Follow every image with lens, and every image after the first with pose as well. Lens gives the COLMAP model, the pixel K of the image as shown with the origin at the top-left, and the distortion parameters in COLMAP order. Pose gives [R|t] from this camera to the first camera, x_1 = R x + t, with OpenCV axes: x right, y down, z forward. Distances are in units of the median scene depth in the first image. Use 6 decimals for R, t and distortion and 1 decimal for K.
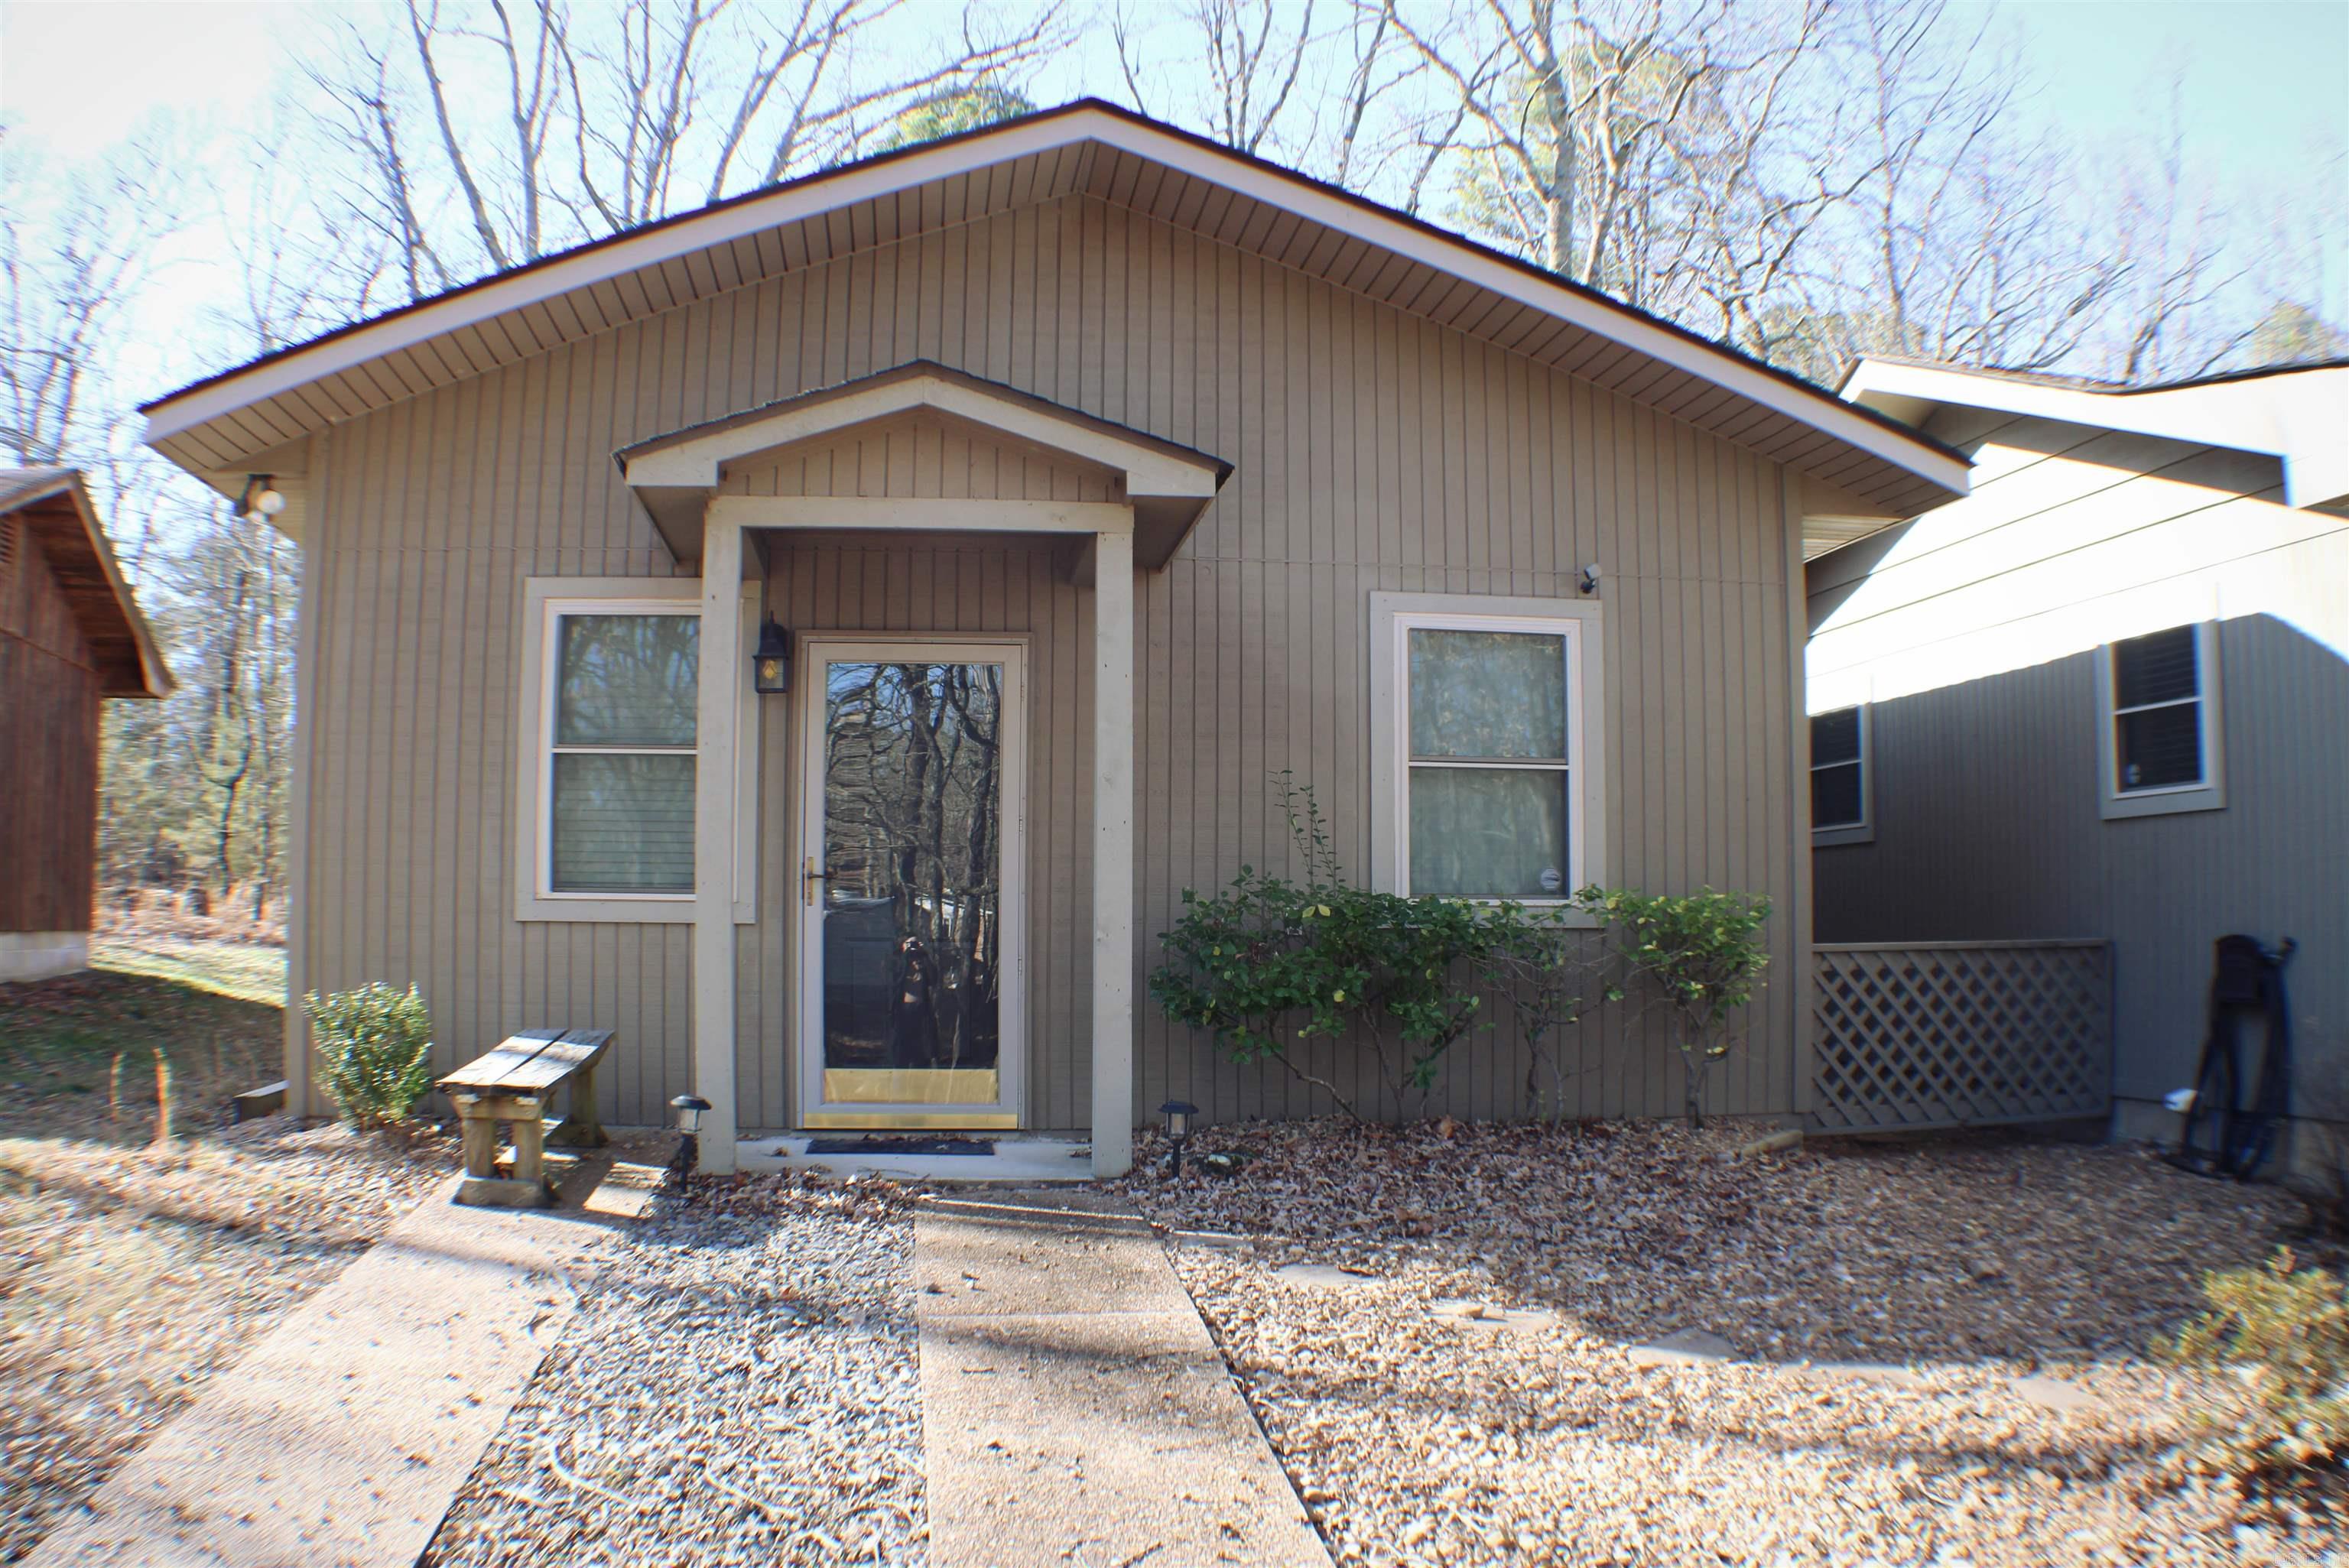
lens RADIAL K [[1801.2, 0, 1173.5], [0, 1801.2, 818.1], [0, 0, 1]] dist [-0.239306, 0.000646]
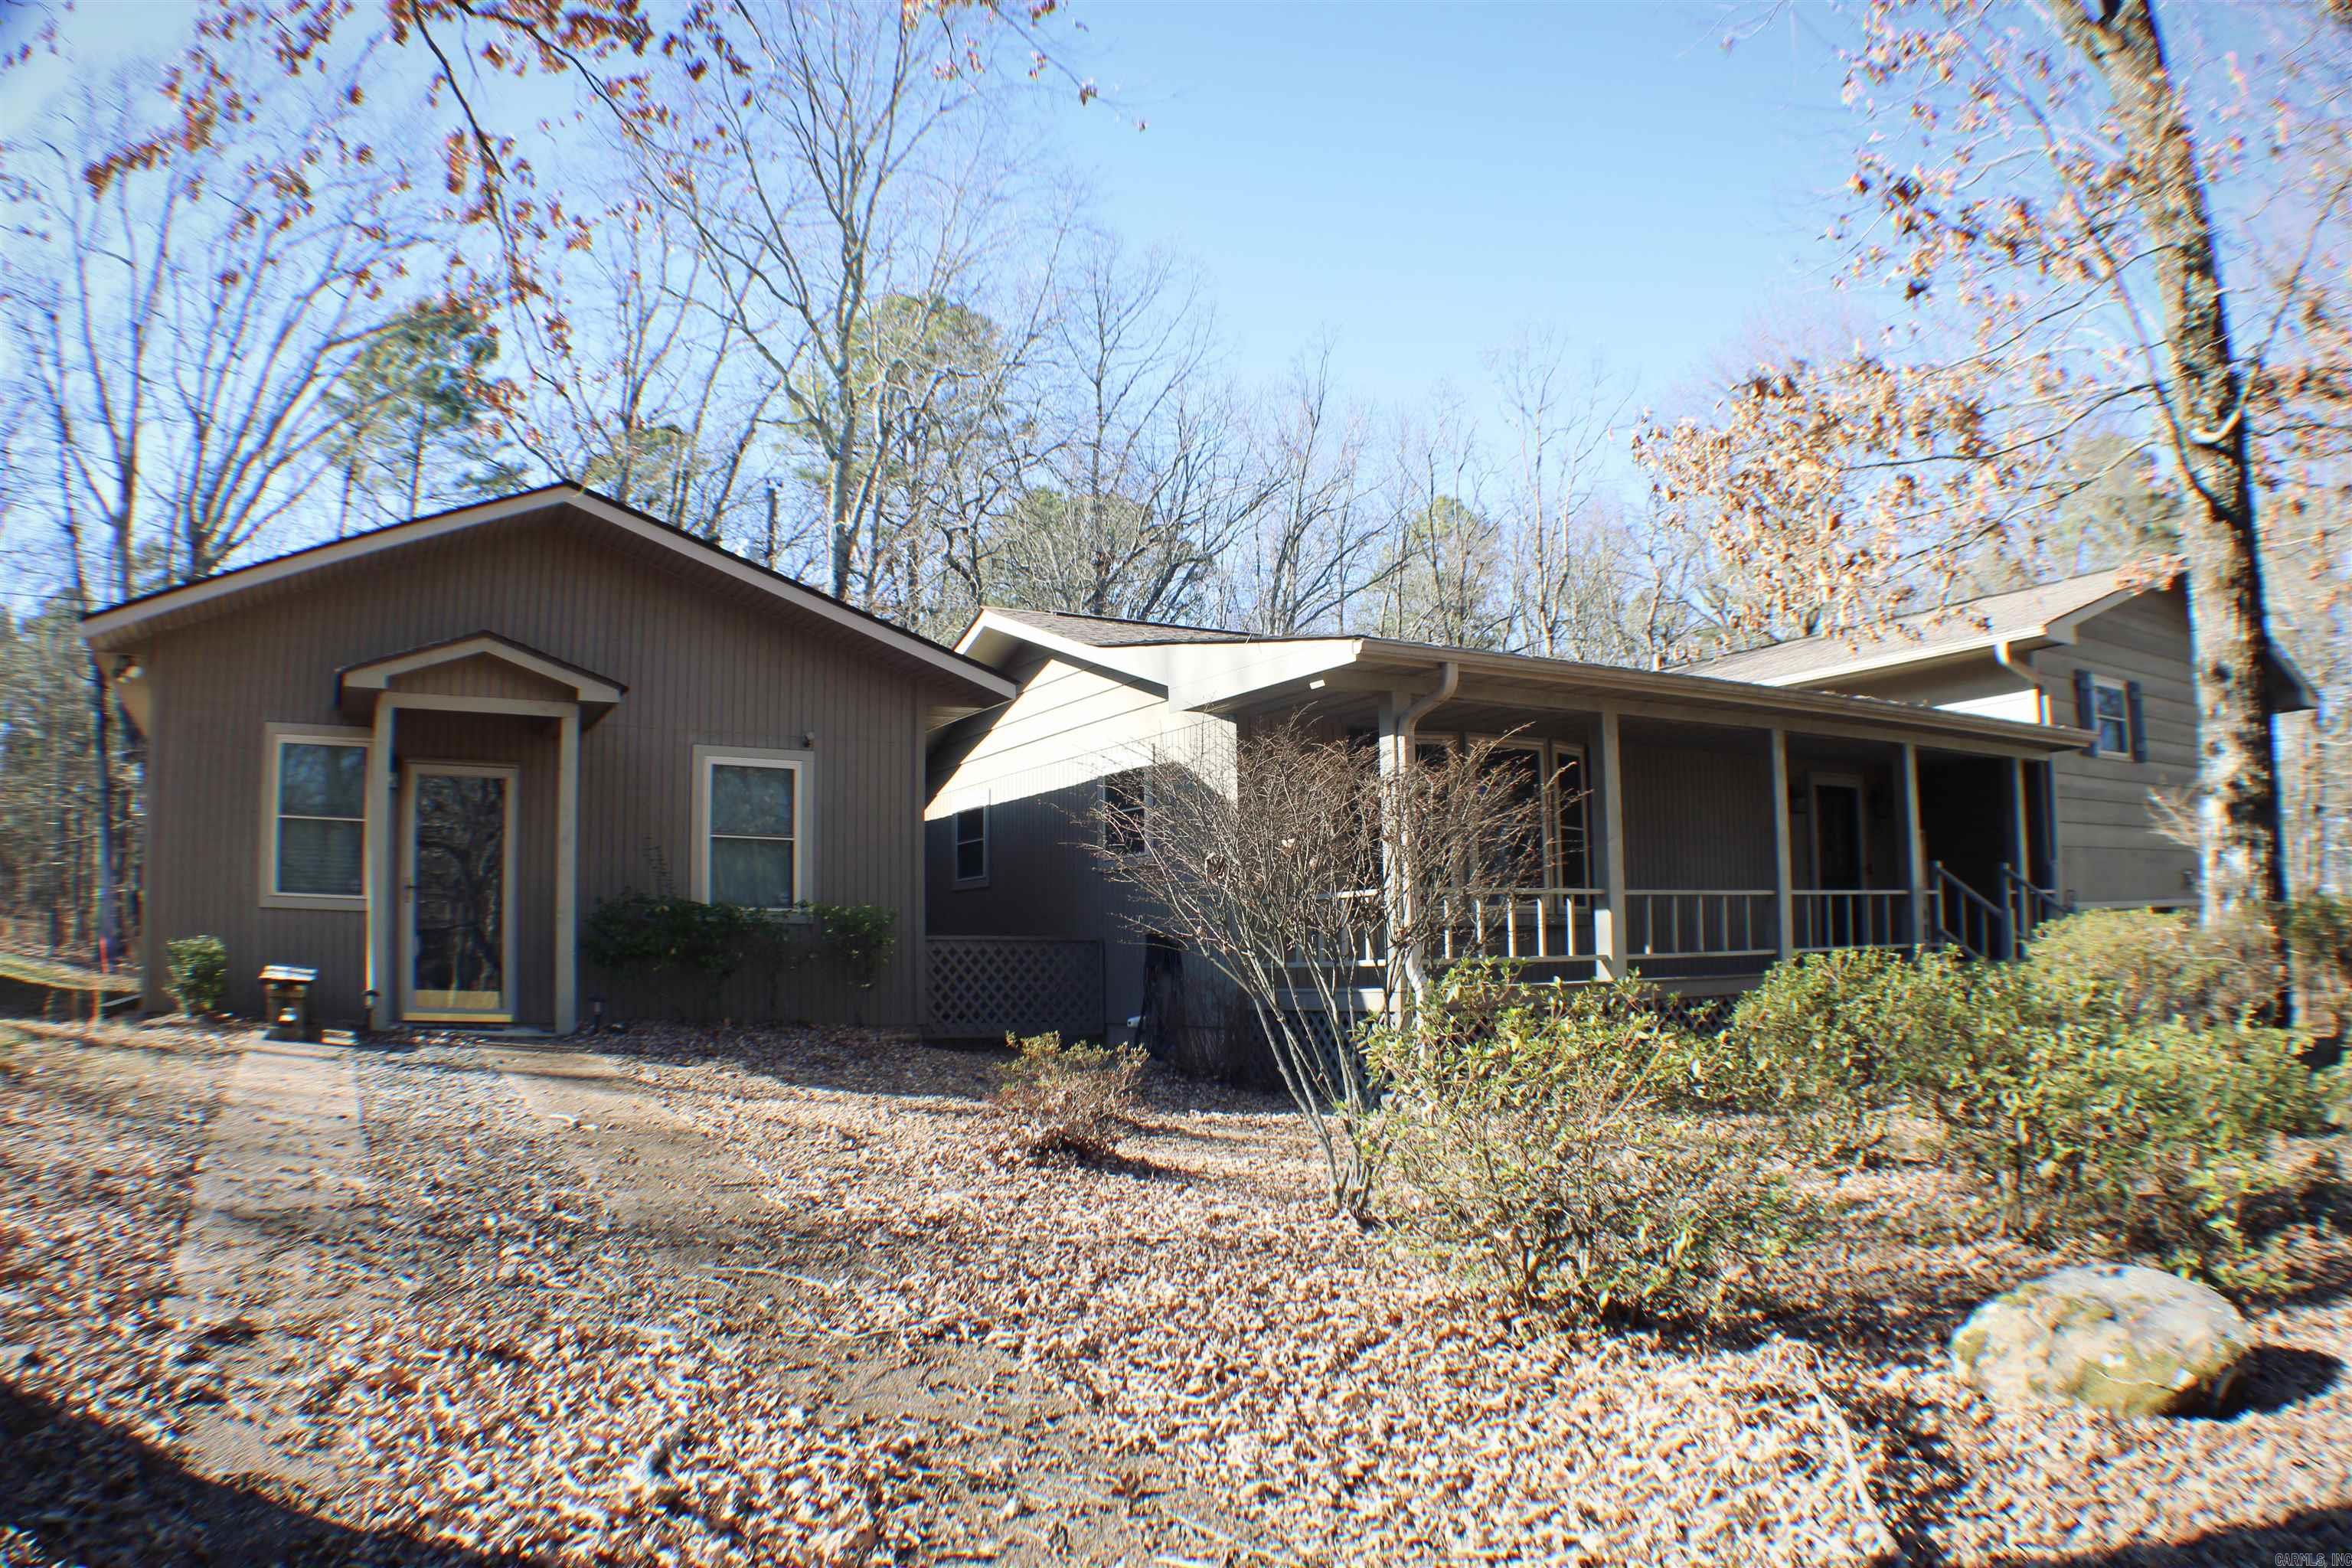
lens RADIAL K [[1822.1, 0, 1175.4], [0, 1822.1, 811.5], [0, 0, 1]] dist [-0.328571, 0.001078]
pose [[0.934310, 0.025538, 0.355546, -0.084748], [-0.008320, 0.998721, -0.049873, 0.035771], [-0.356365, 0.043639, 0.933327, -0.984004]]
